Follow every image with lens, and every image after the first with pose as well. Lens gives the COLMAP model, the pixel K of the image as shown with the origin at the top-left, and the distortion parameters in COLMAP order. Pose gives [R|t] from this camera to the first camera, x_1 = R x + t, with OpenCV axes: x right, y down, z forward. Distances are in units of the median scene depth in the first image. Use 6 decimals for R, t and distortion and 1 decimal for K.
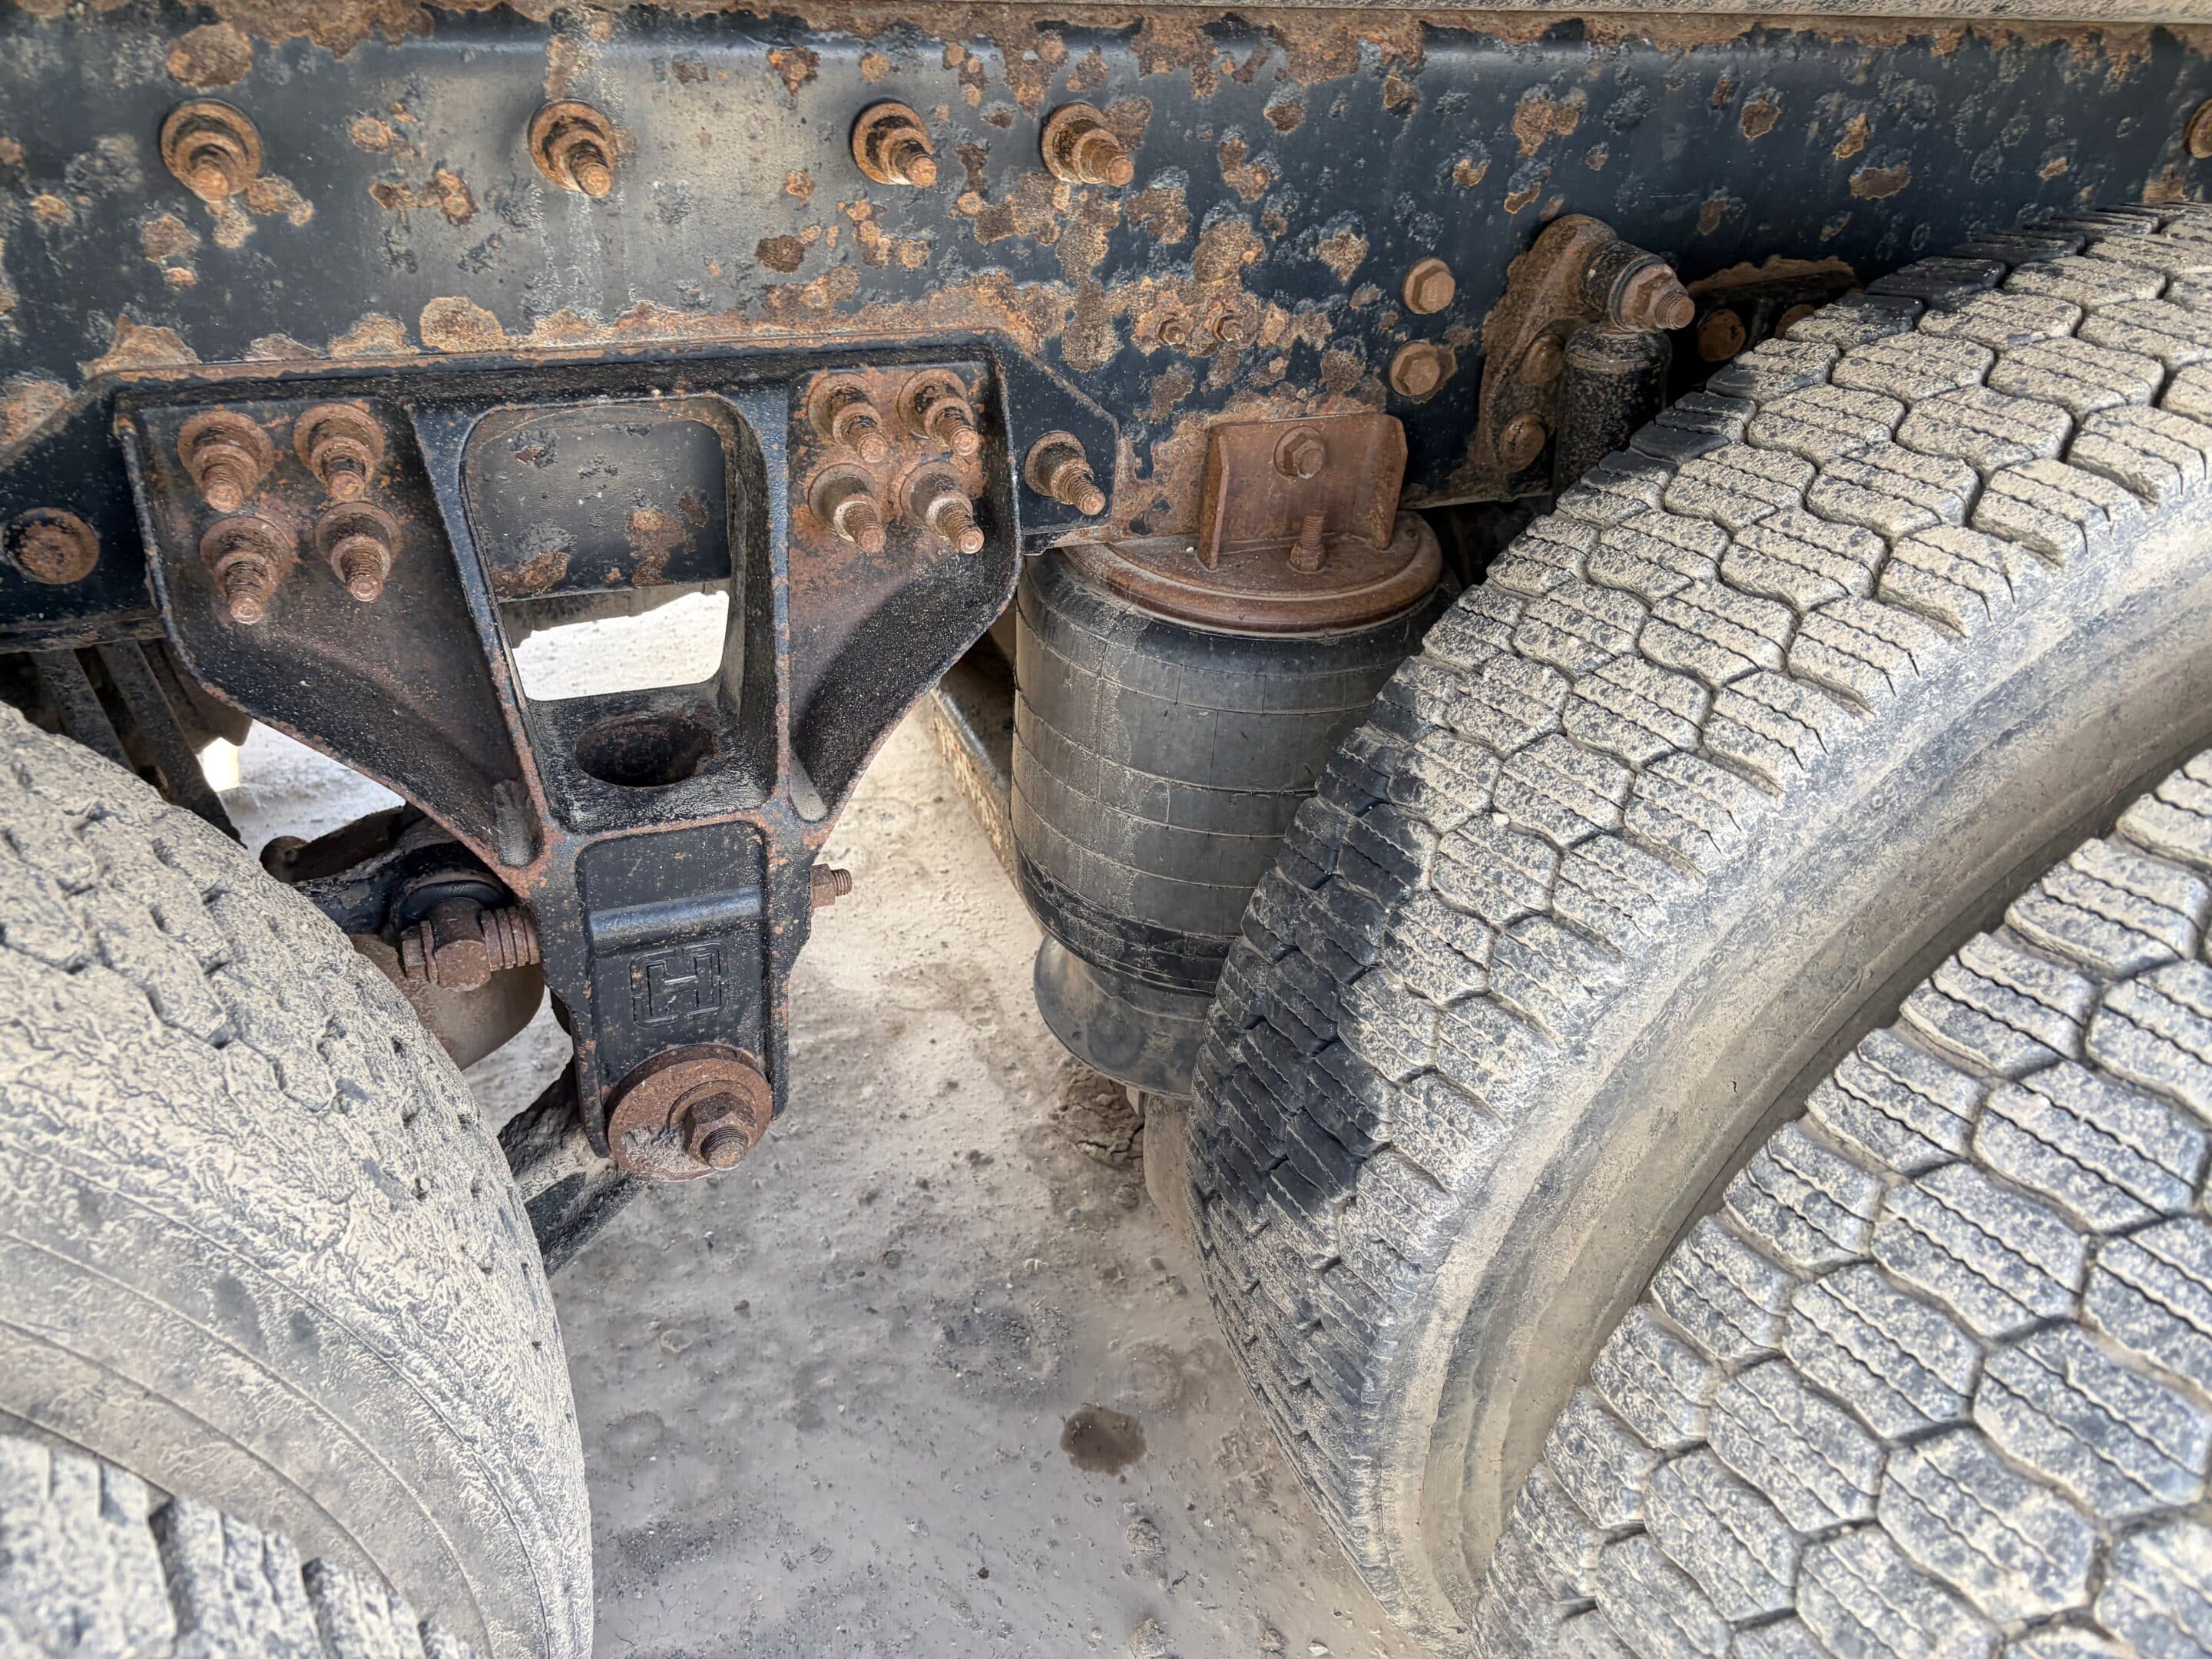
lens RADIAL K [[1680.2, 0, 1119.4], [0, 1680.2, 825.9], [0, 0, 1]] dist [0.024011, -0.035029]
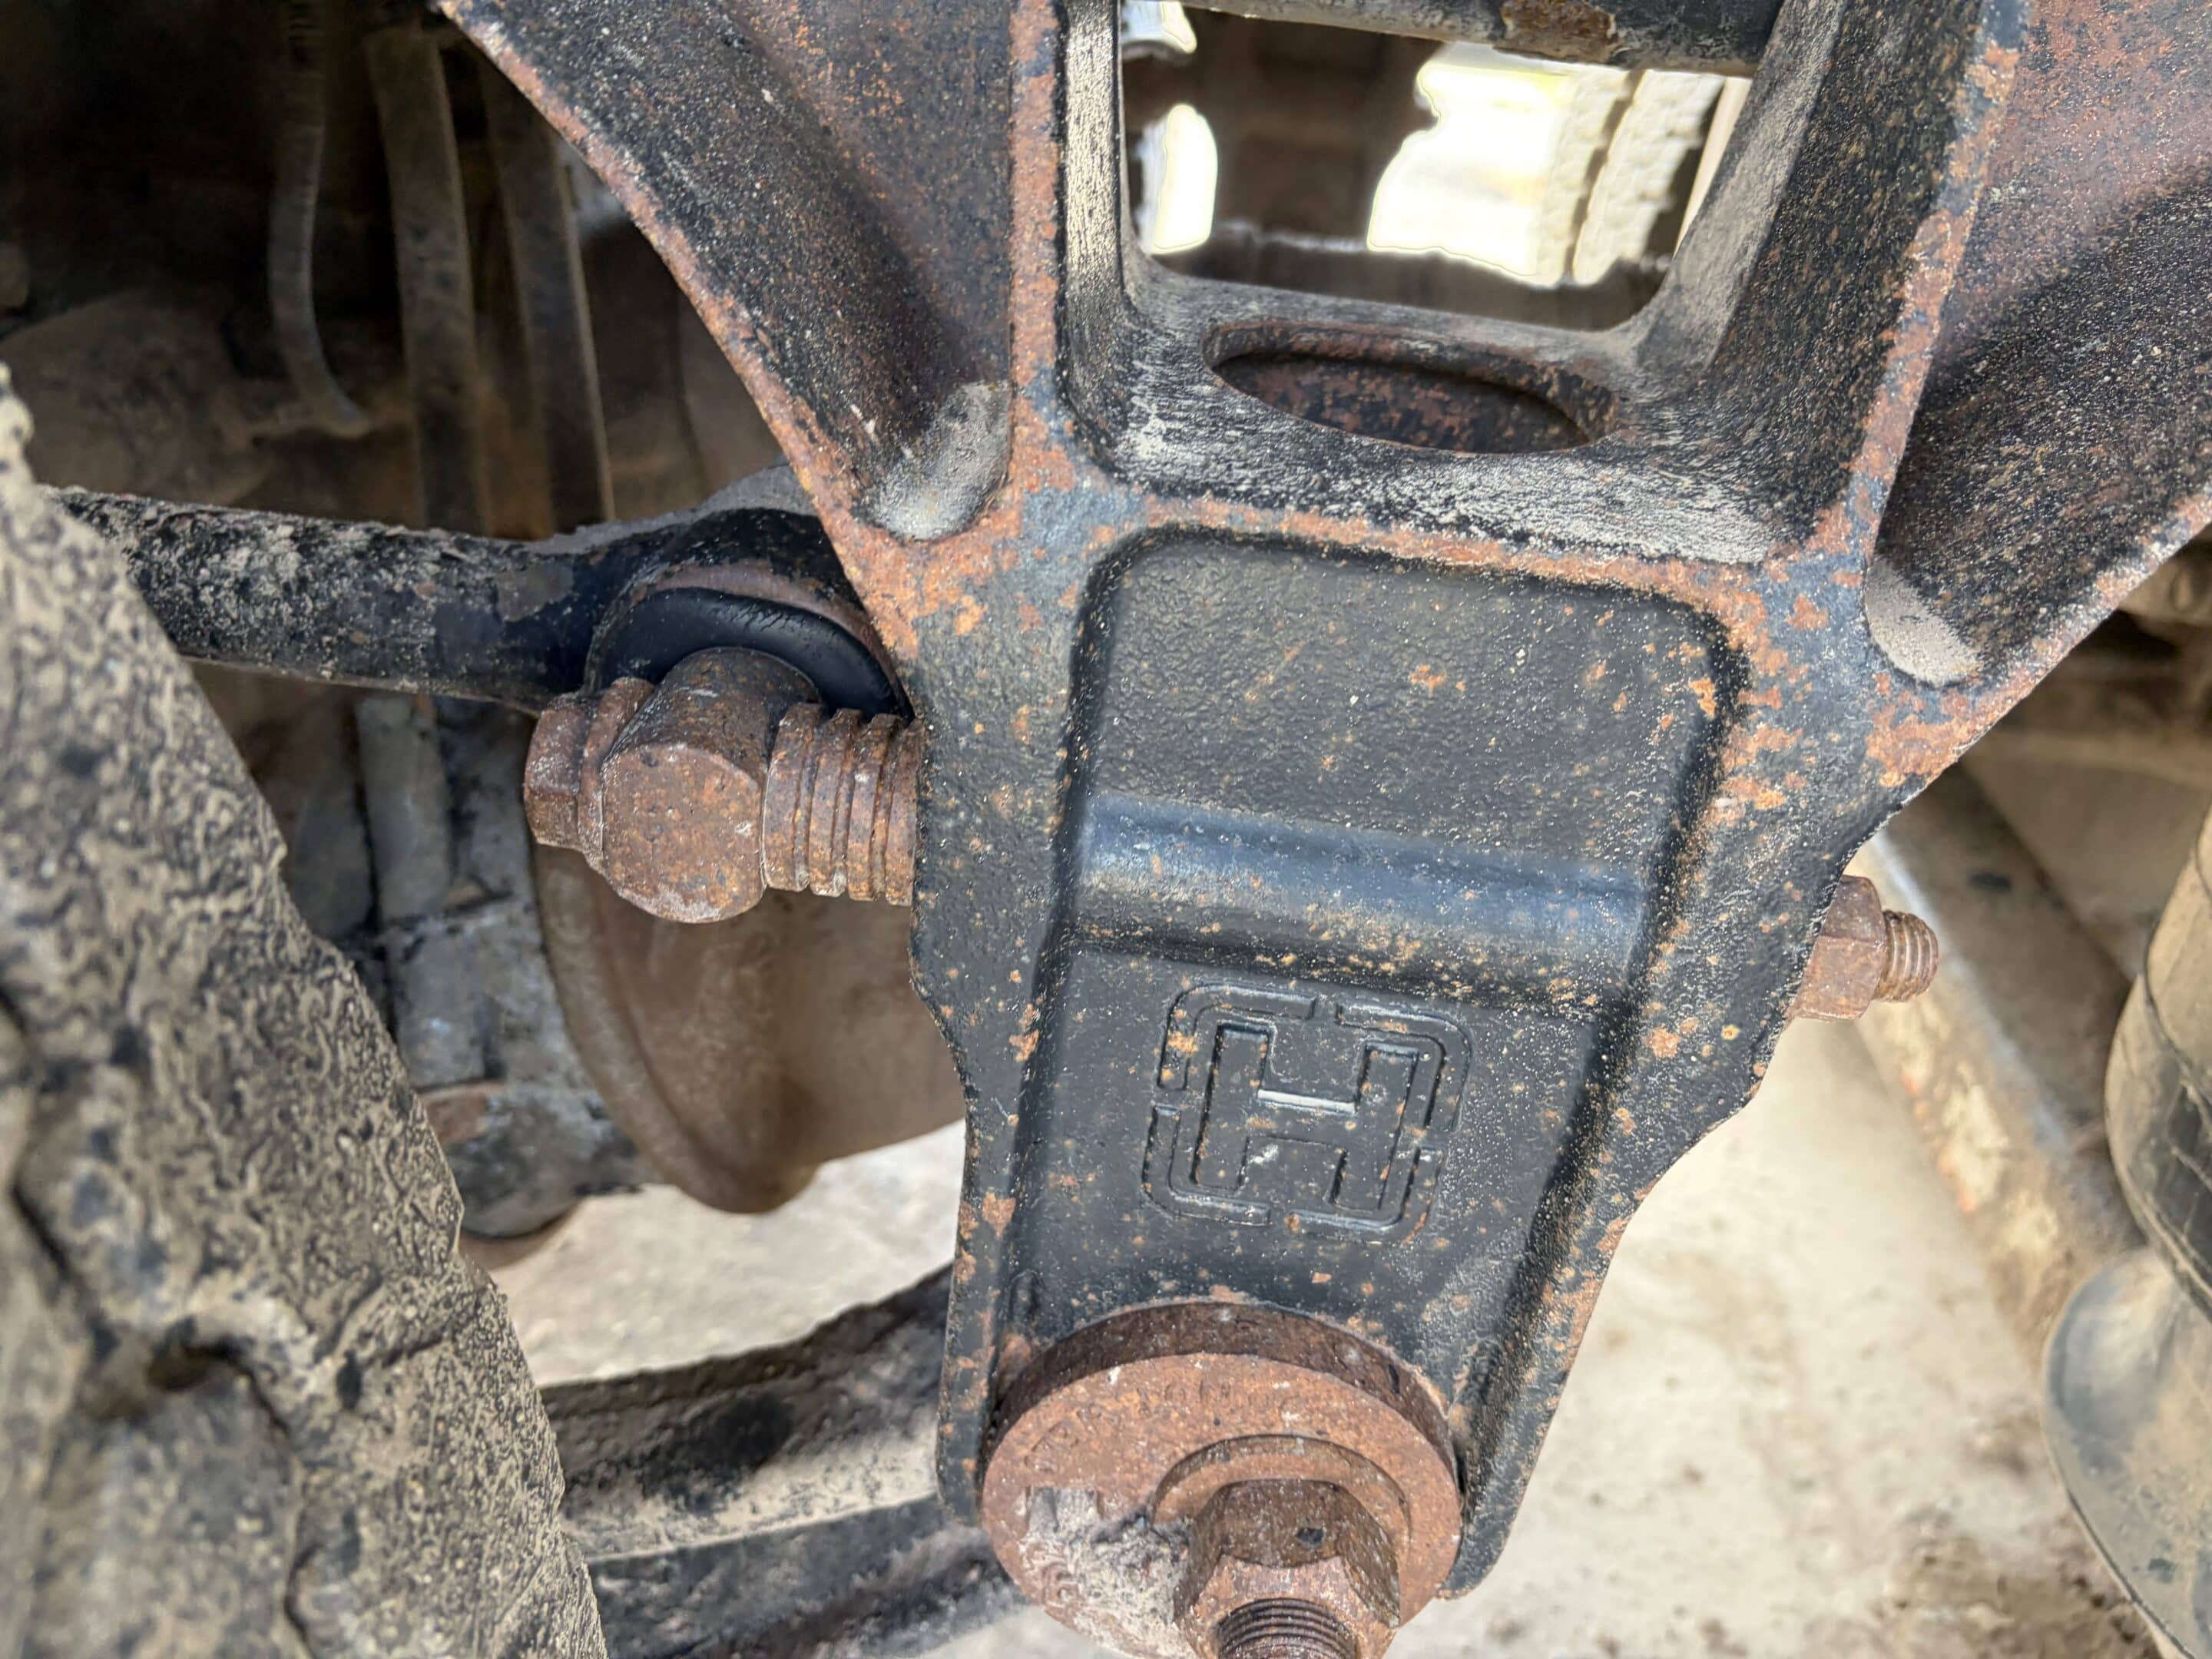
lens RADIAL K [[1680.2, 0, 1113.4], [0, 1680.2, 819.9], [0, 0, 1]] dist [0.024011, -0.035029]
pose [[0.883318, 0.240300, -0.402498, -0.174035], [-0.290766, 0.954350, -0.068344, 0.071191], [0.367701, 0.177402, 0.912866, 0.671553]]
